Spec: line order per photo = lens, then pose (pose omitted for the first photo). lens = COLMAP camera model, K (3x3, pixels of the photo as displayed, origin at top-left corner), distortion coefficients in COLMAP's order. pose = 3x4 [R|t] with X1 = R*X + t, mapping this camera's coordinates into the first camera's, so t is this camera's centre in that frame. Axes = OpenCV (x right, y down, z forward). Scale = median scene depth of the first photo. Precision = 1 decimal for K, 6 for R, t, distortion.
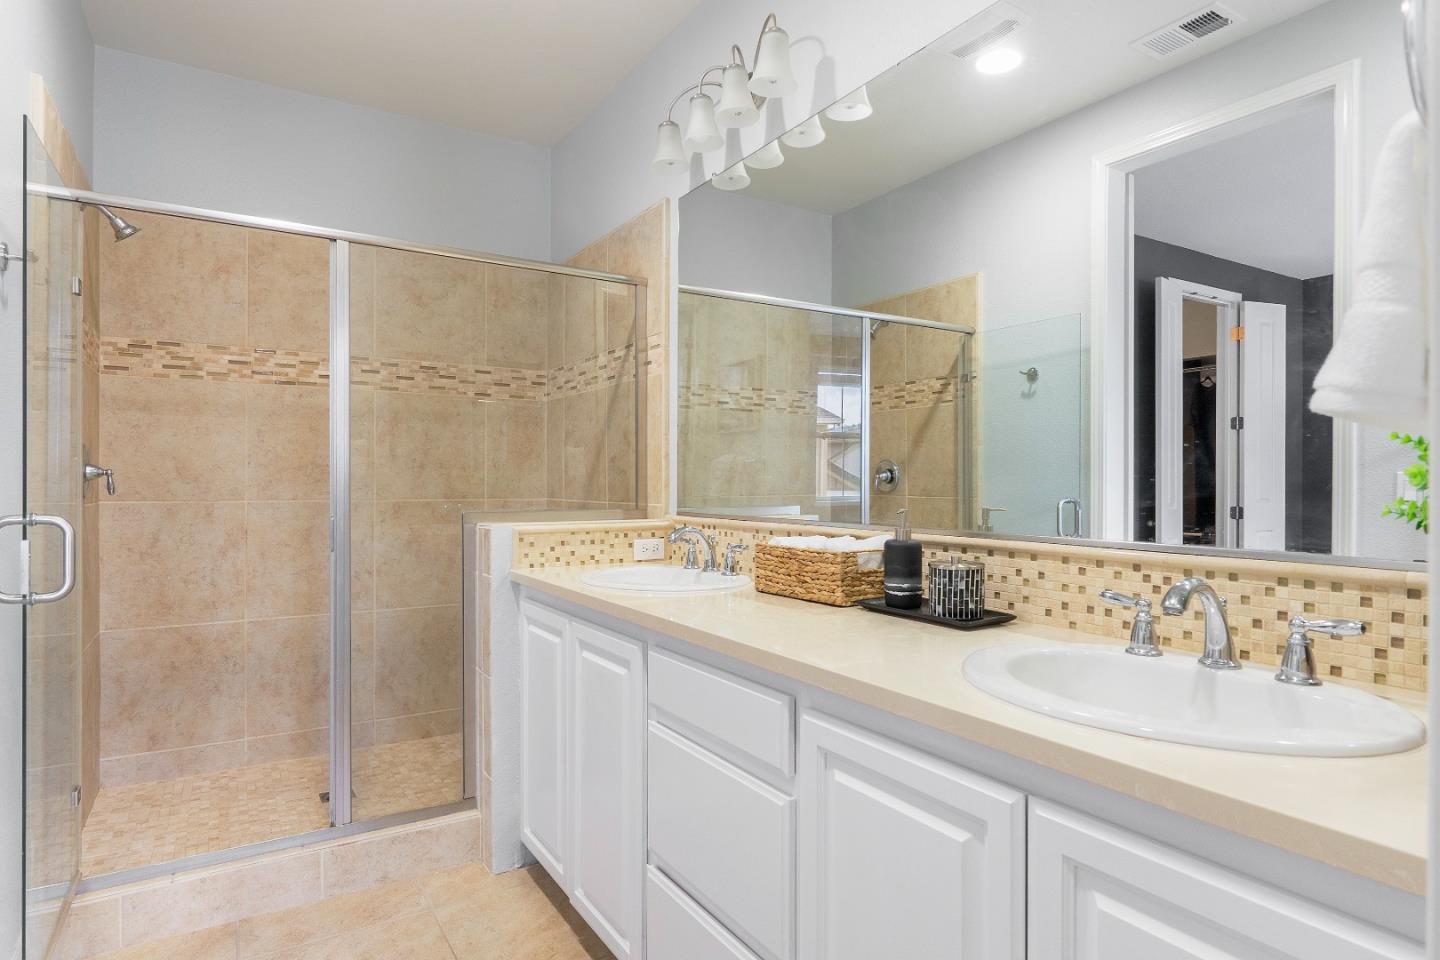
lens RADIAL K [[782.5, 0, 720.0], [0, 782.5, 480.0], [0, 0, 1]] dist [-0.000670, -0.000228]
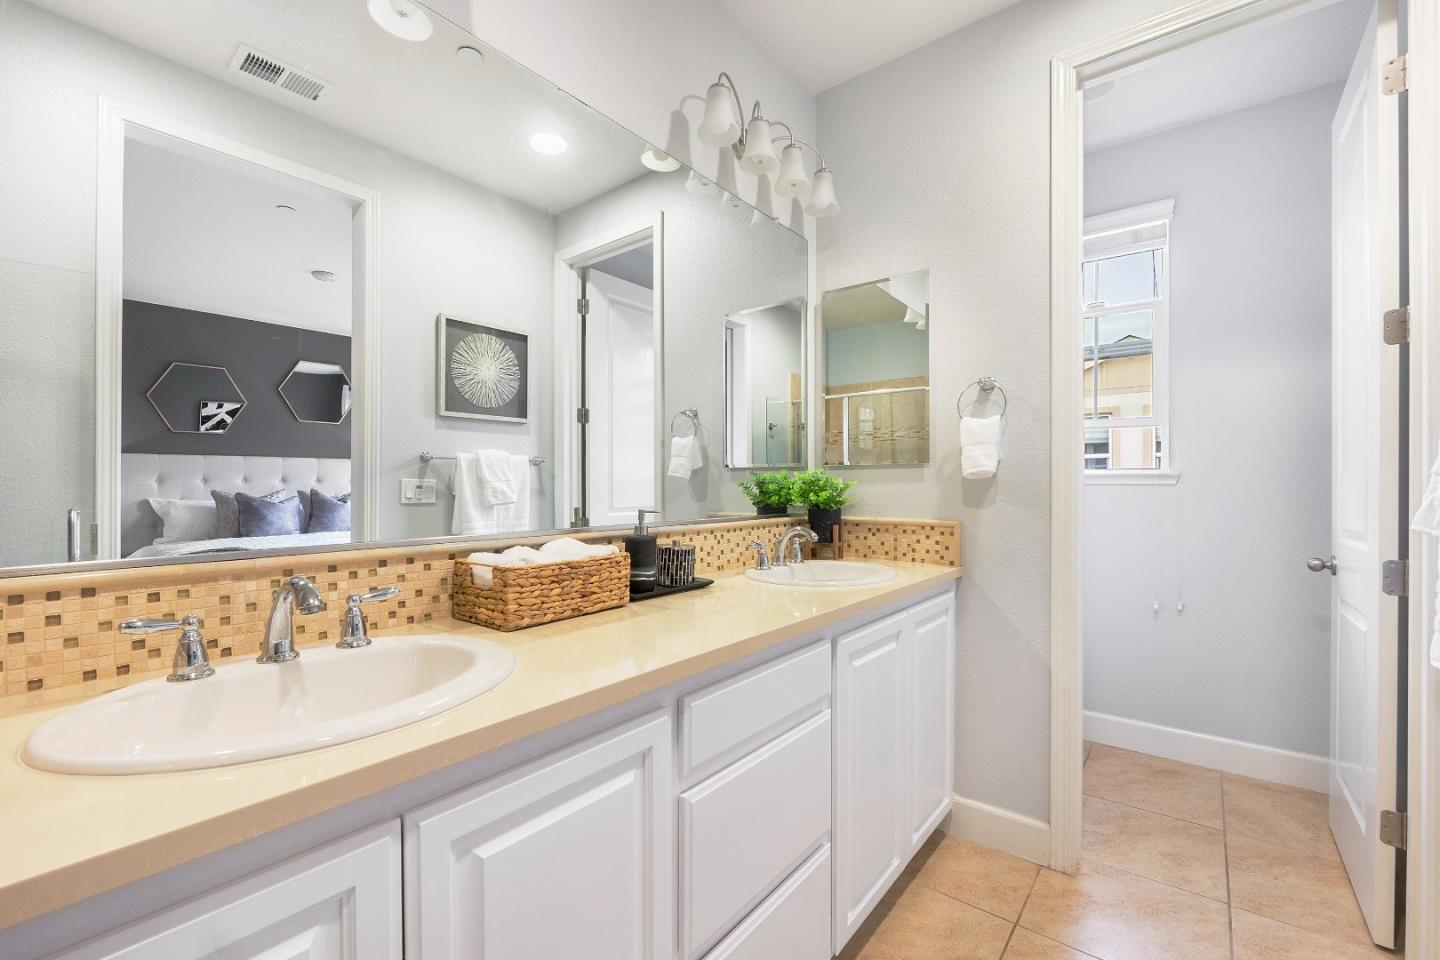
lens RADIAL K [[622.9, 0, 720.0], [0, 622.9, 480.0], [0, 0, 1]] dist [0.000971, 0.000218]
pose [[-0.334423, 0.014917, 0.942305, -0.812011], [0.006137, 0.999888, -0.013650, 0.008802], [-0.942403, 0.001218, -0.334477, 1.398376]]
